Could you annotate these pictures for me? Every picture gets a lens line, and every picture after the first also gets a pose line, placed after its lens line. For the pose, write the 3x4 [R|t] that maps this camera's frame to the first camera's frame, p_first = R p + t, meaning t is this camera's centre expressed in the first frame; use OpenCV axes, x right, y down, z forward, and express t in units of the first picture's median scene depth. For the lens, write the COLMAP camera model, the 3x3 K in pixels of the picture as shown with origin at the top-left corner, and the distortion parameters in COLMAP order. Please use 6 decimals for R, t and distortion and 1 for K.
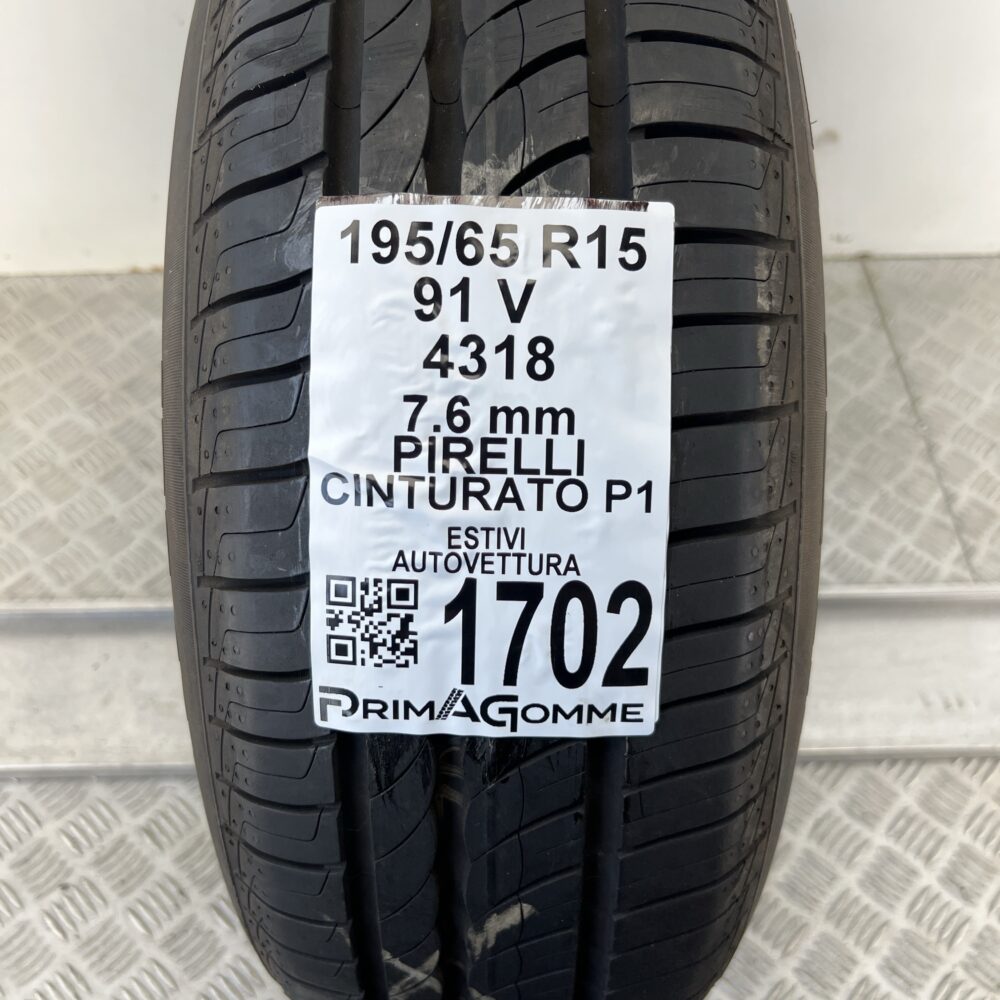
lens RADIAL K [[1049.6, 0, 499.8], [0, 1049.6, 503.3], [0, 0, 1]] dist [-0.020975, 0.000000]
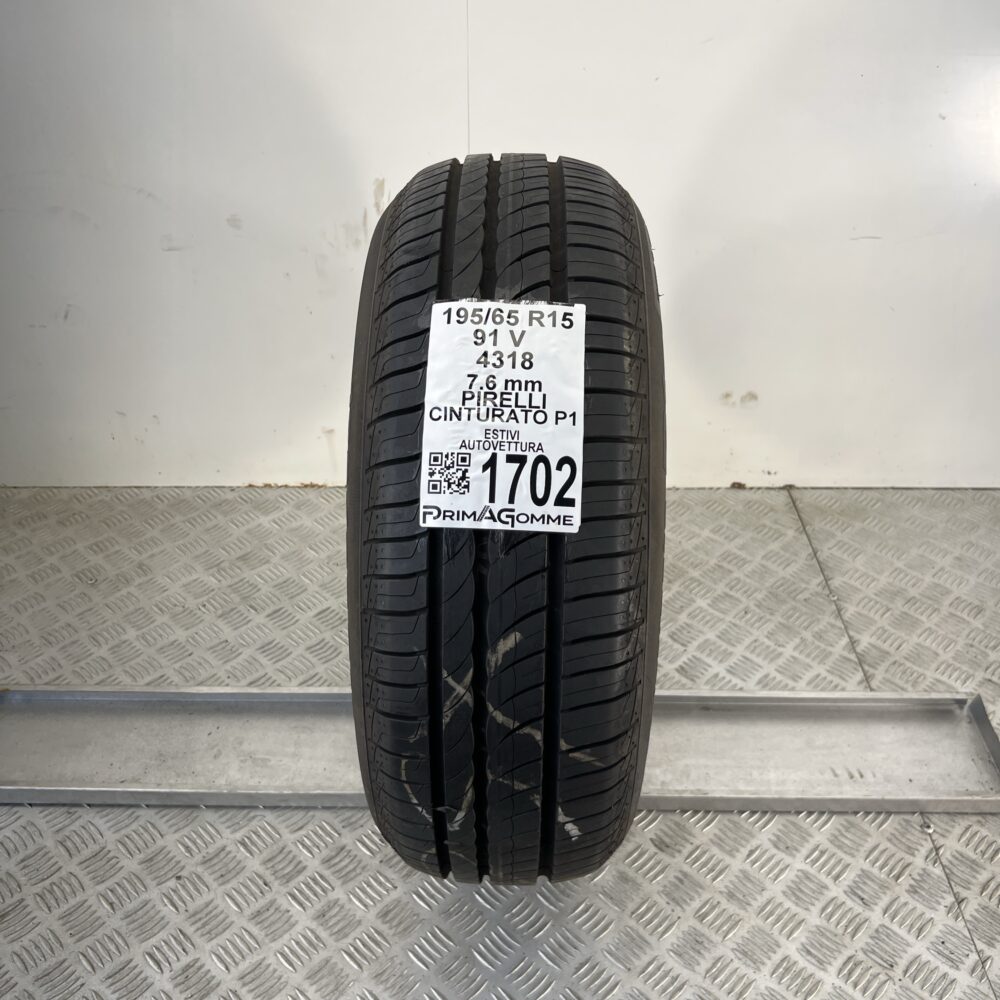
lens RADIAL K [[1049.6, 0, 495.8], [0, 1049.6, 496.0], [0, 0, 1]] dist [-0.020975, 0.000000]
pose [[0.999427, 0.017611, -0.028917, 0.036455], [-0.026115, 0.944539, -0.327358, 0.789068], [0.021549, 0.327926, 0.944458, -0.956350]]
